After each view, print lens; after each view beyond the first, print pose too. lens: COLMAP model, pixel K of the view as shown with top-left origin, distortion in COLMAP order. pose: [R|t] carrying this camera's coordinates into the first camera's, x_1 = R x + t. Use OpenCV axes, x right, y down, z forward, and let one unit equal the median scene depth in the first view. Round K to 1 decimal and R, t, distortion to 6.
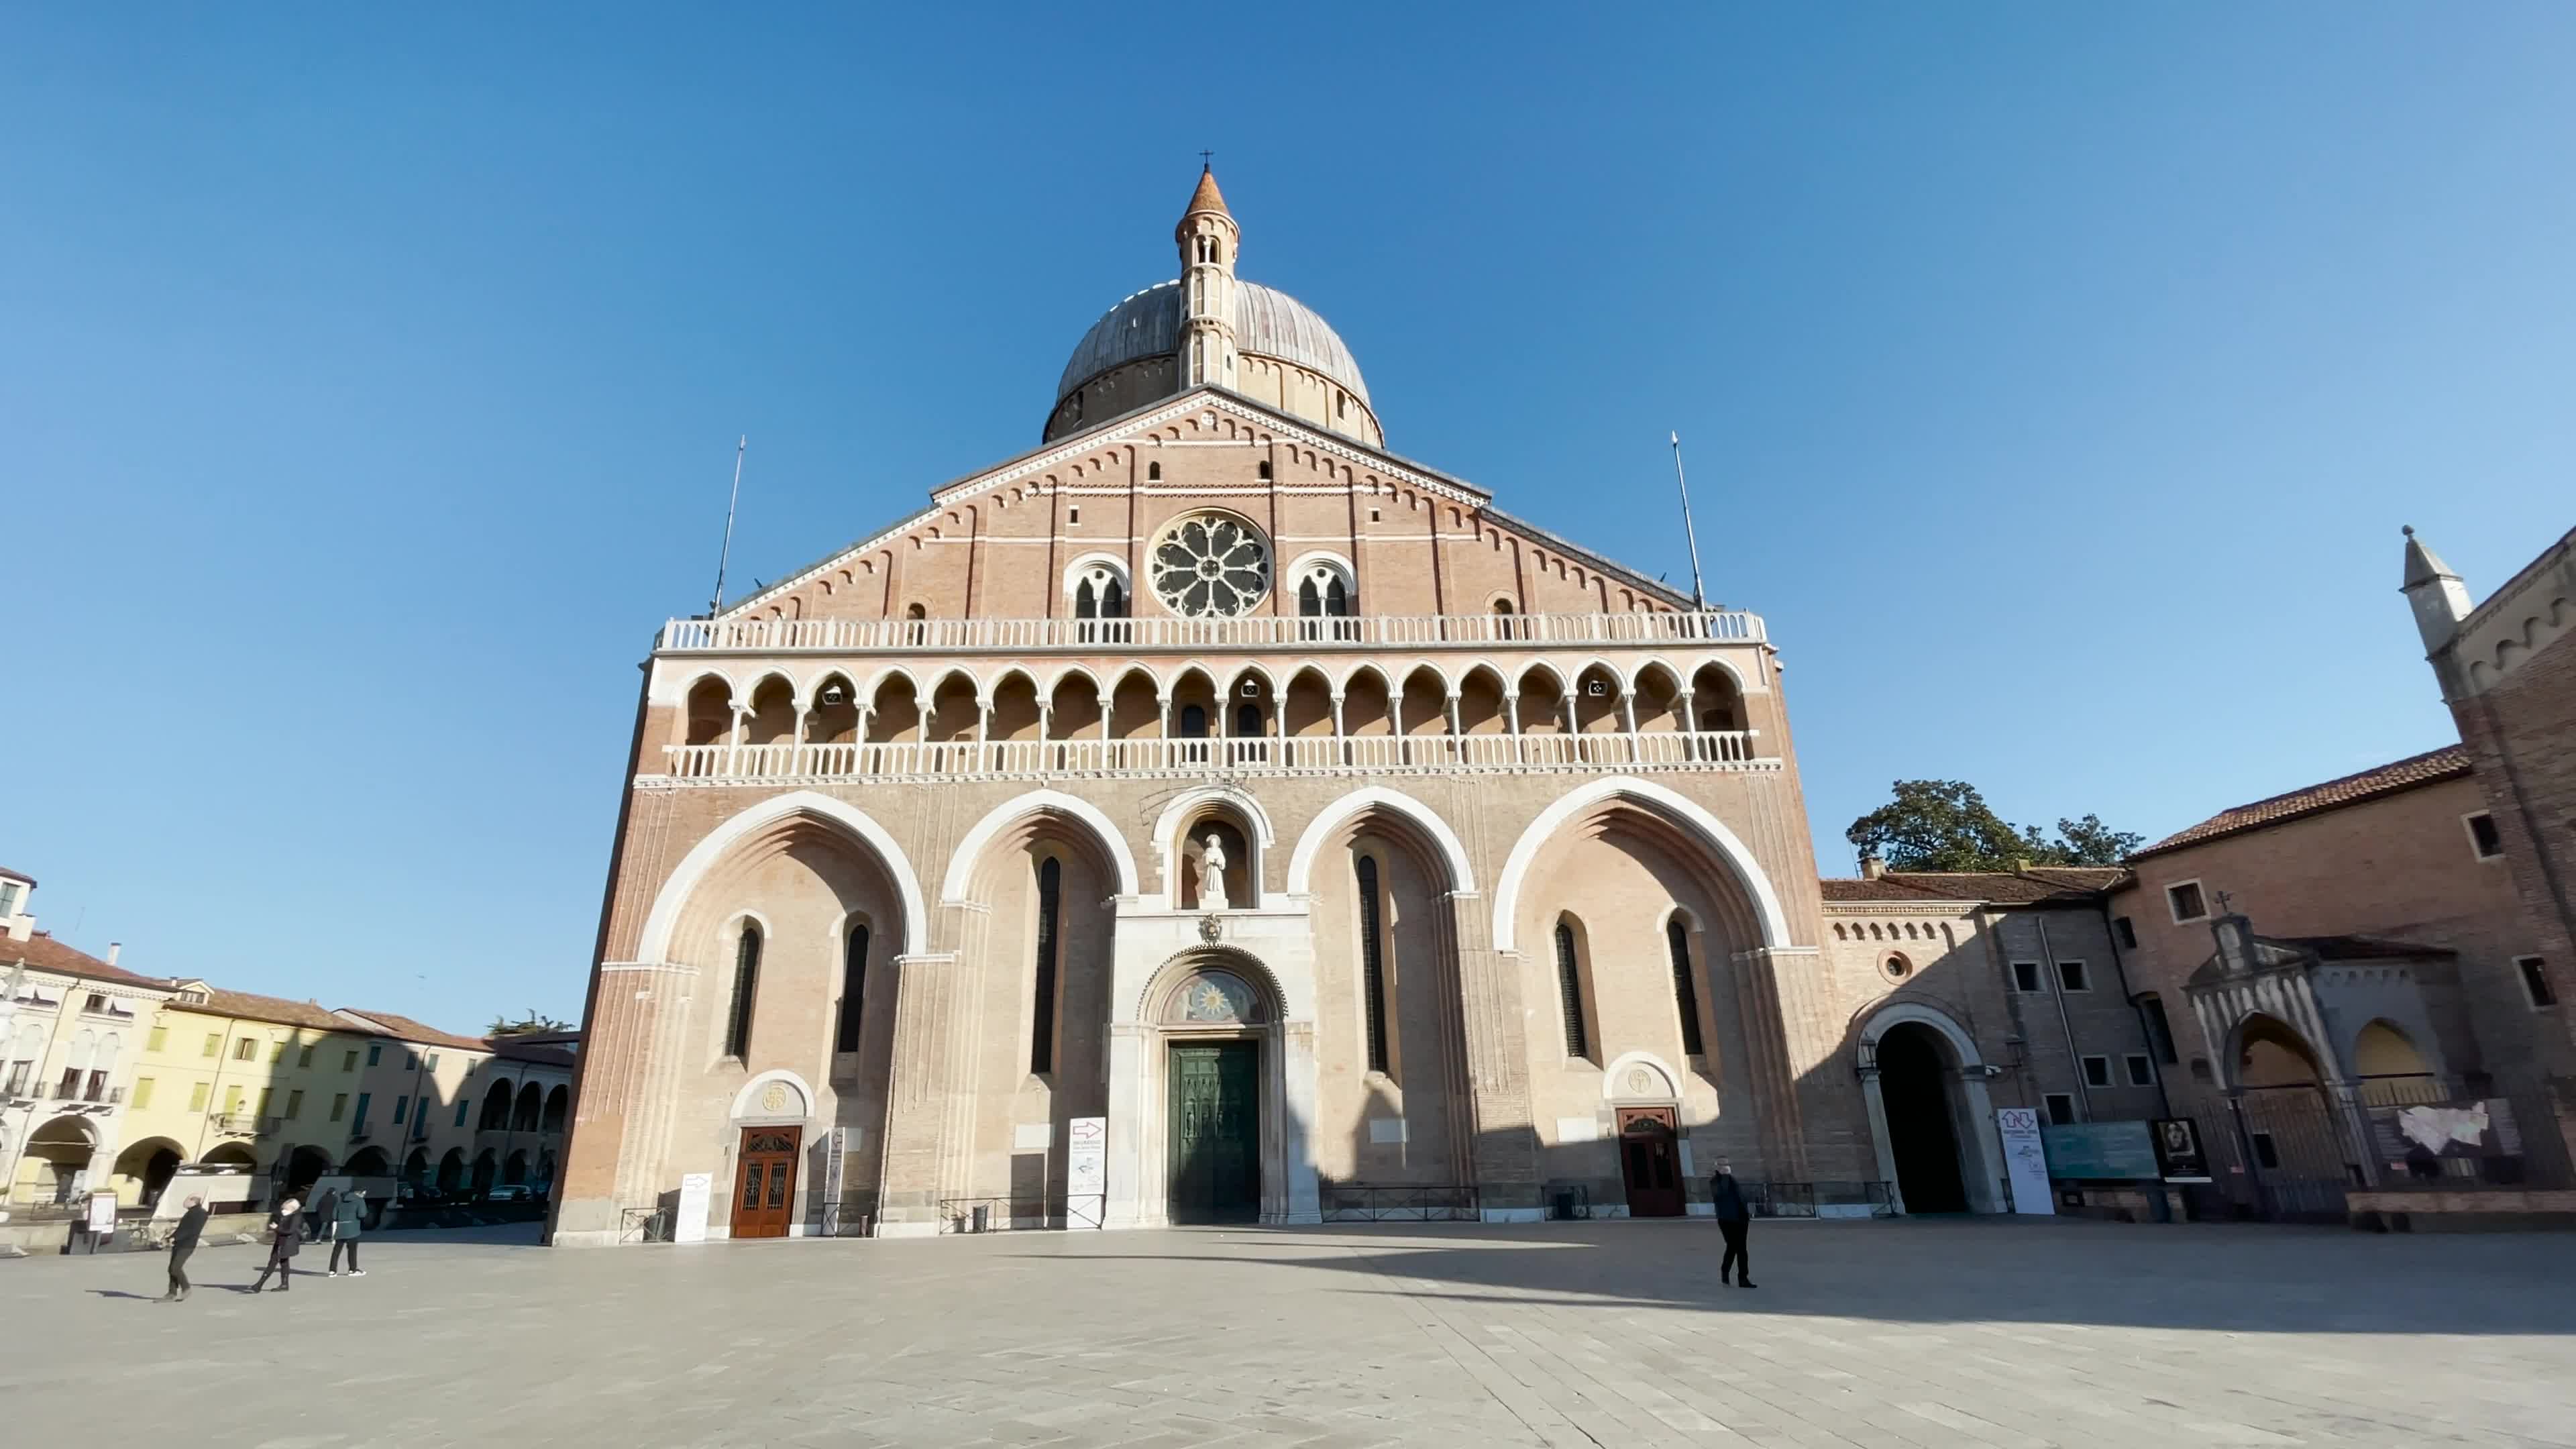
lens RADIAL K [[1168.9, 0, 1281.3], [0, 1168.9, 722.1], [0, 0, 1]] dist [0.017426, -0.015579]
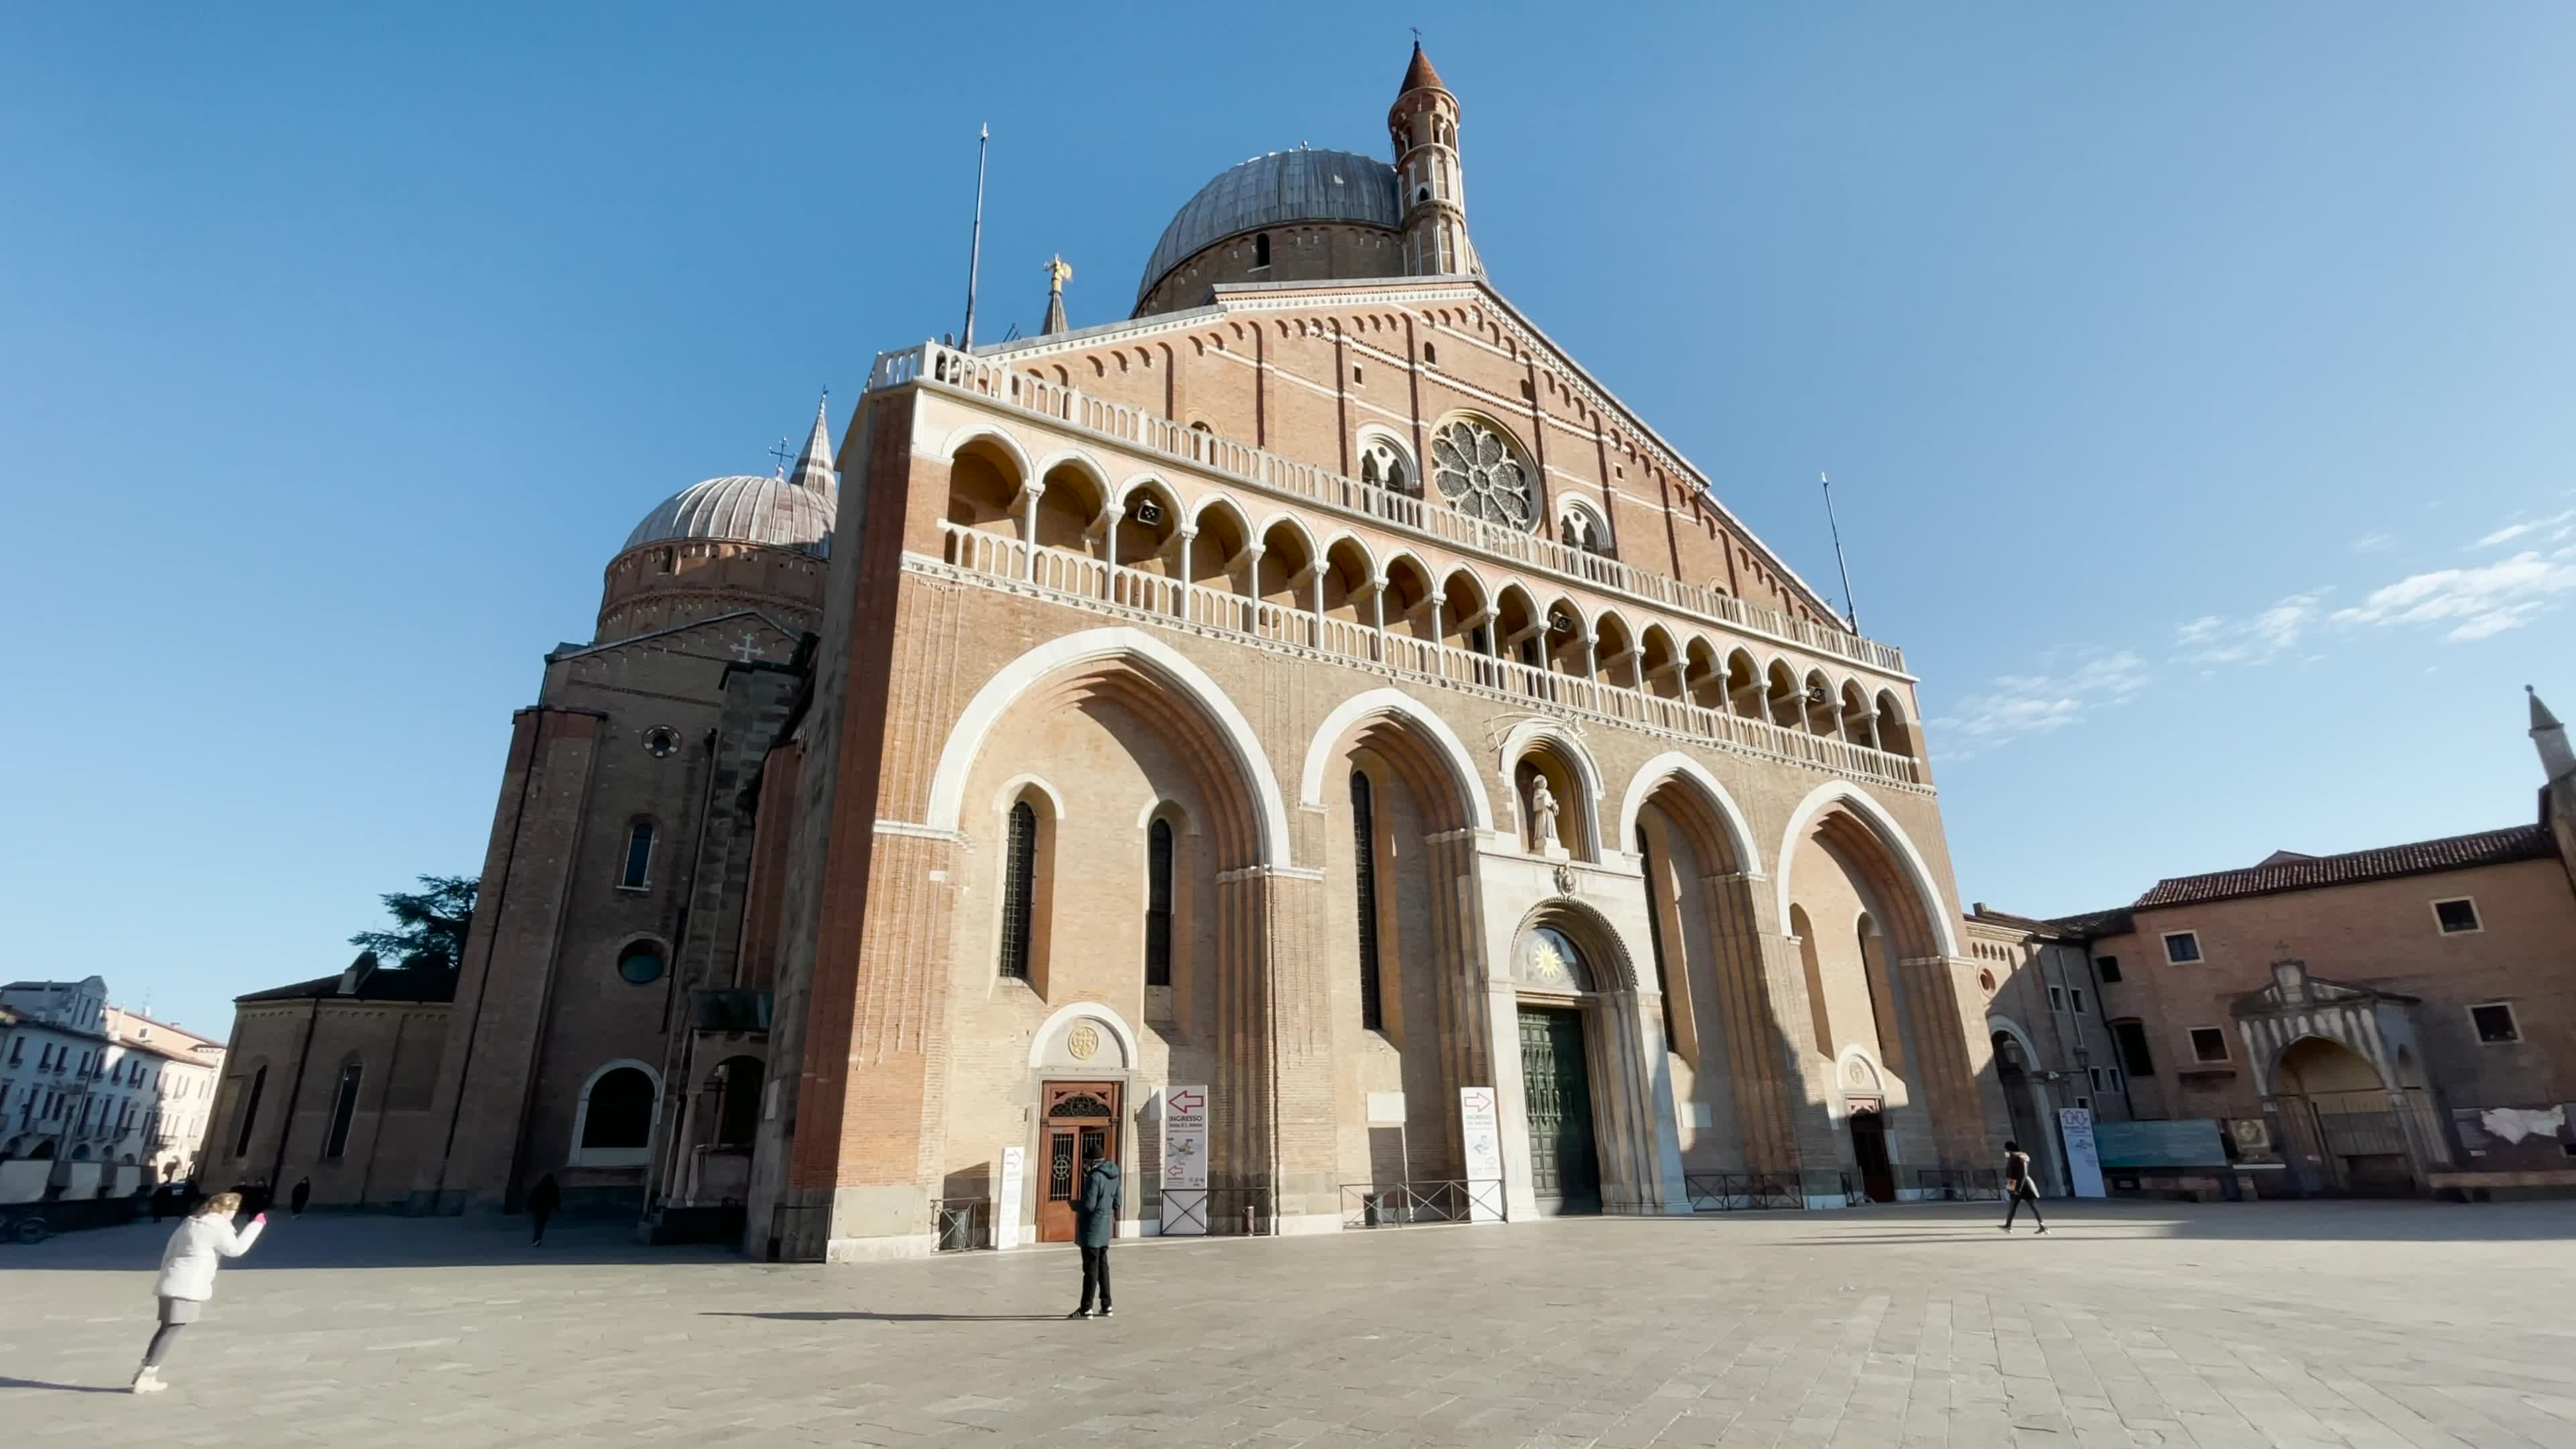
lens RADIAL K [[1168.9, 0, 1291.0], [0, 1168.9, 724.5], [0, 0, 1]] dist [0.017426, -0.015579]
pose [[0.875389, 0.175687, 0.450364, -0.681300], [-0.174503, 0.983649, -0.044534, 0.142964], [-0.450824, -0.039606, 0.891734, 0.325244]]
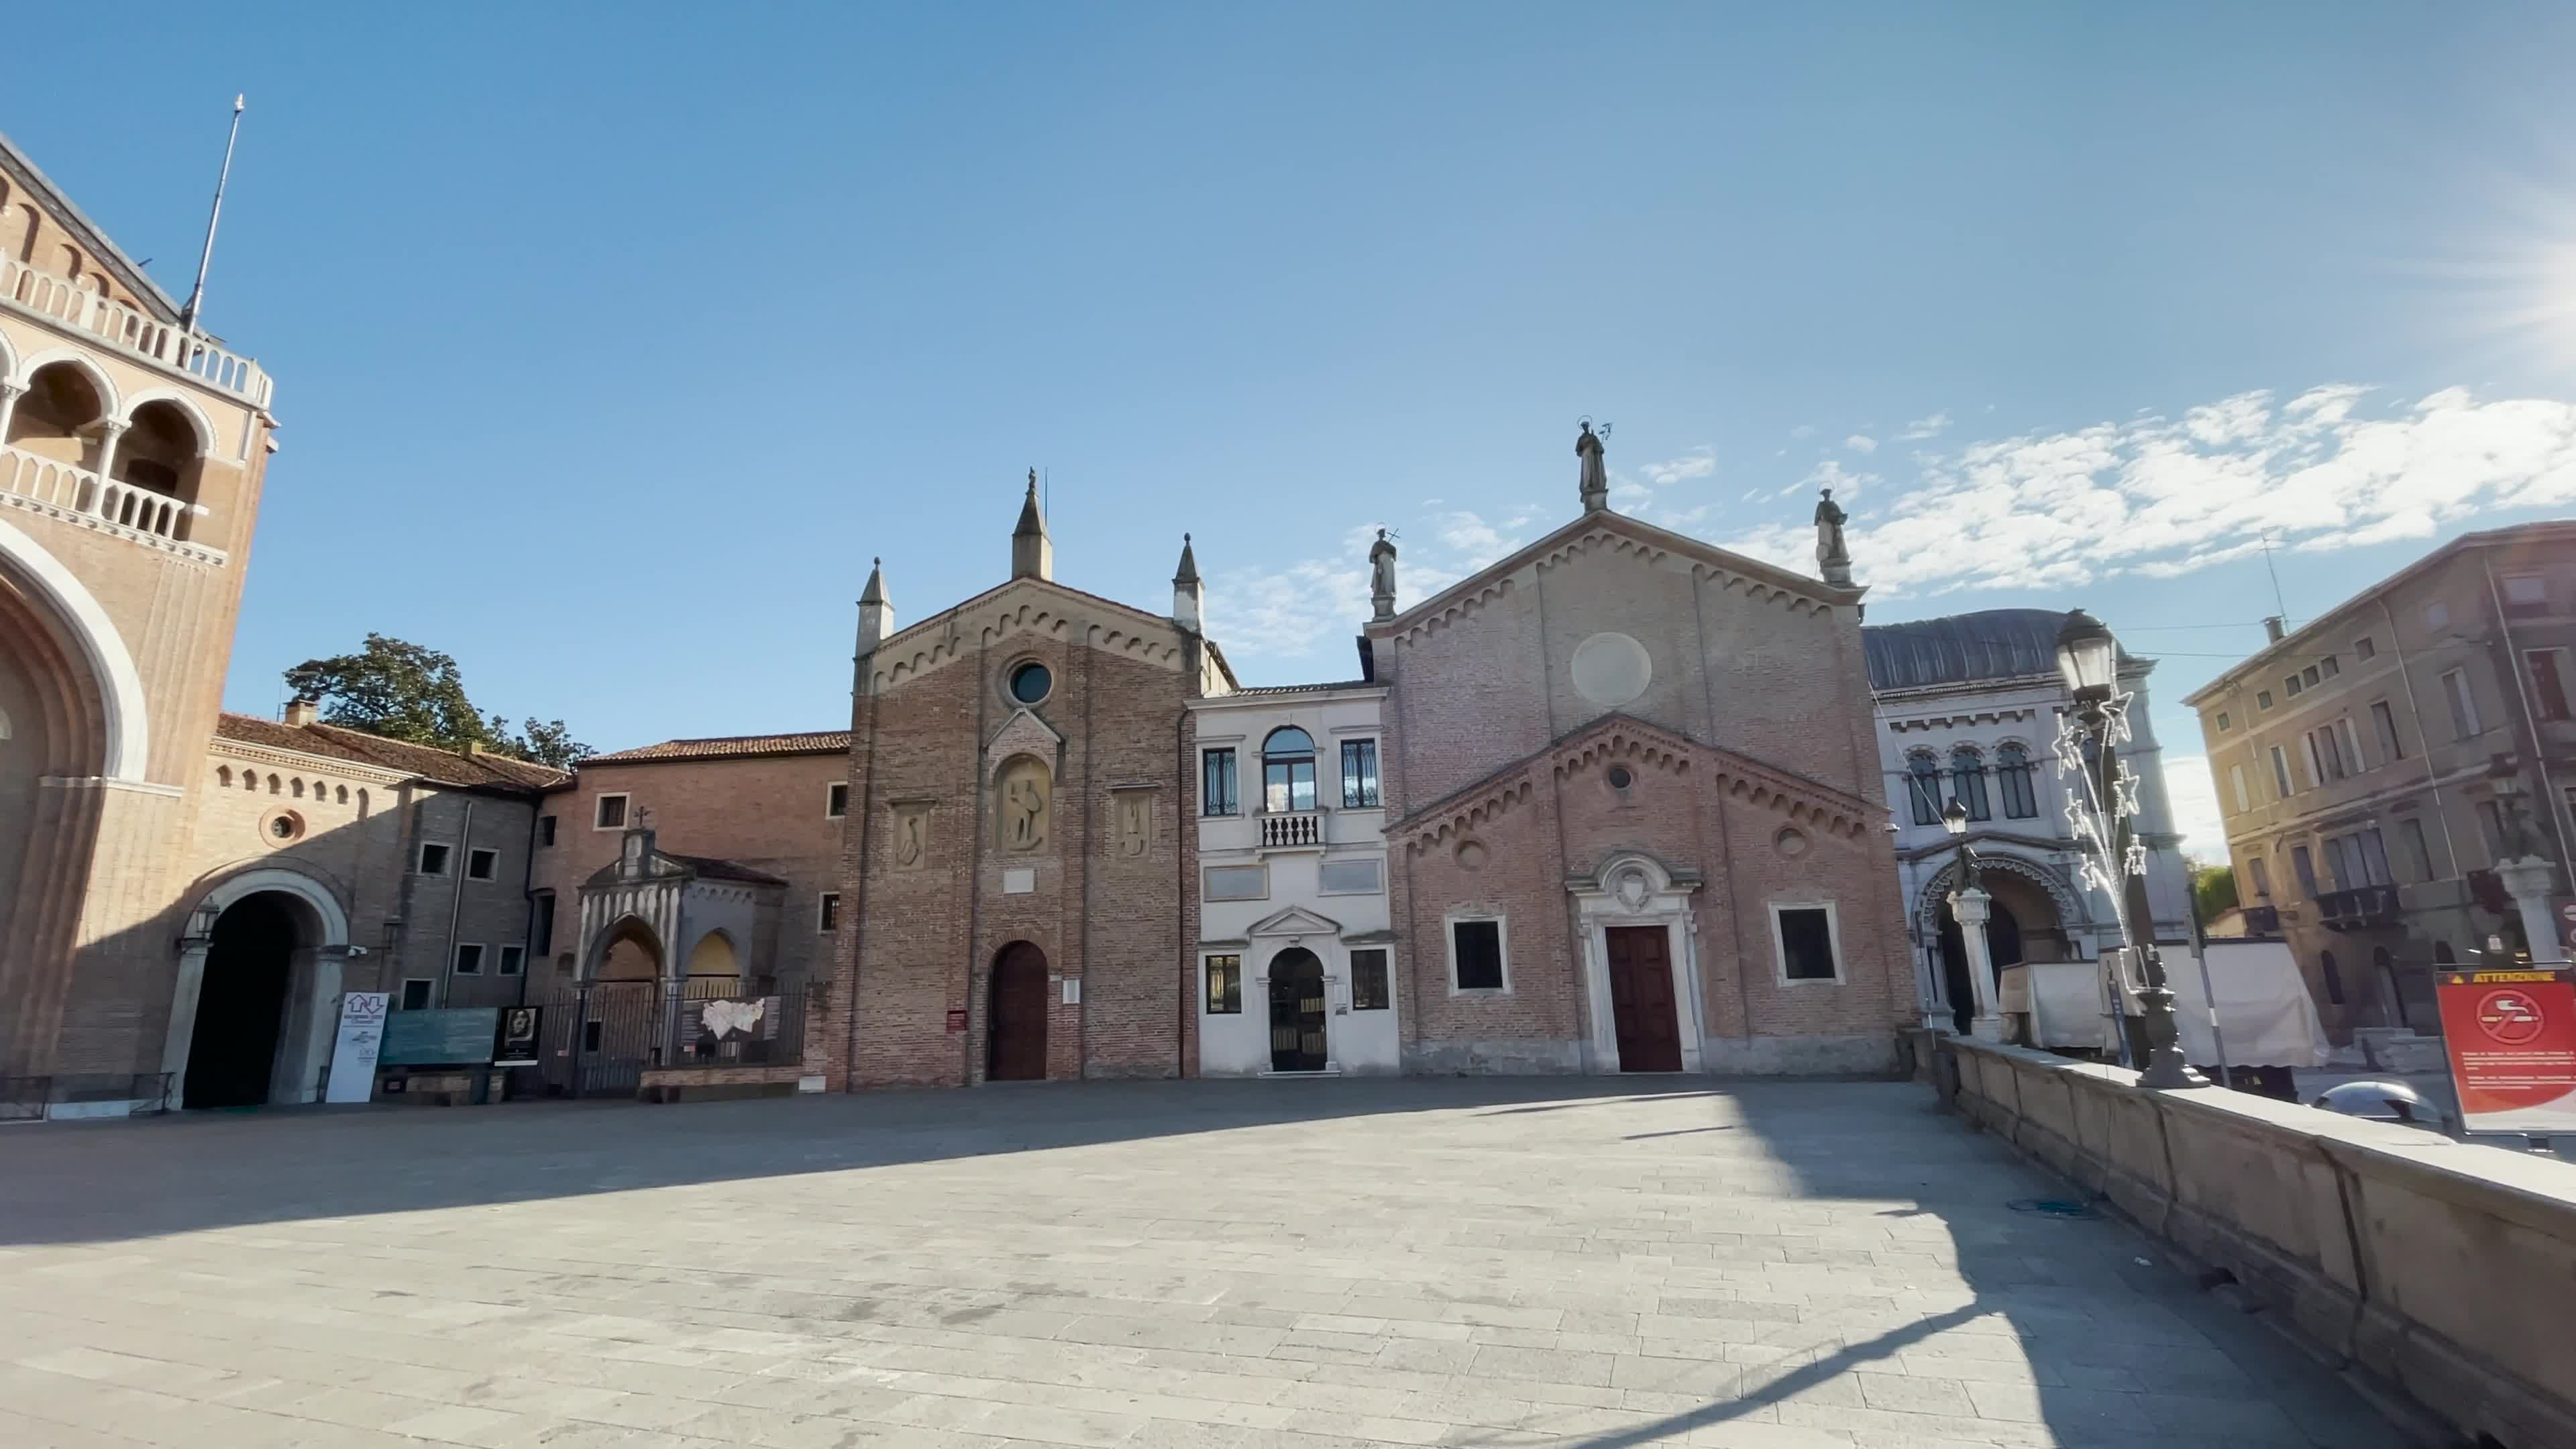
lens RADIAL K [[1167.5, 0, 1286.5], [0, 1167.5, 730.4], [0, 0, 1]] dist [-0.004342, -0.008476]
pose [[0.370912, 0.229948, 0.899749, 0.022614], [-0.310242, 0.943878, -0.113333, 0.012053], [-0.875314, -0.237104, 0.421435, 0.026740]]
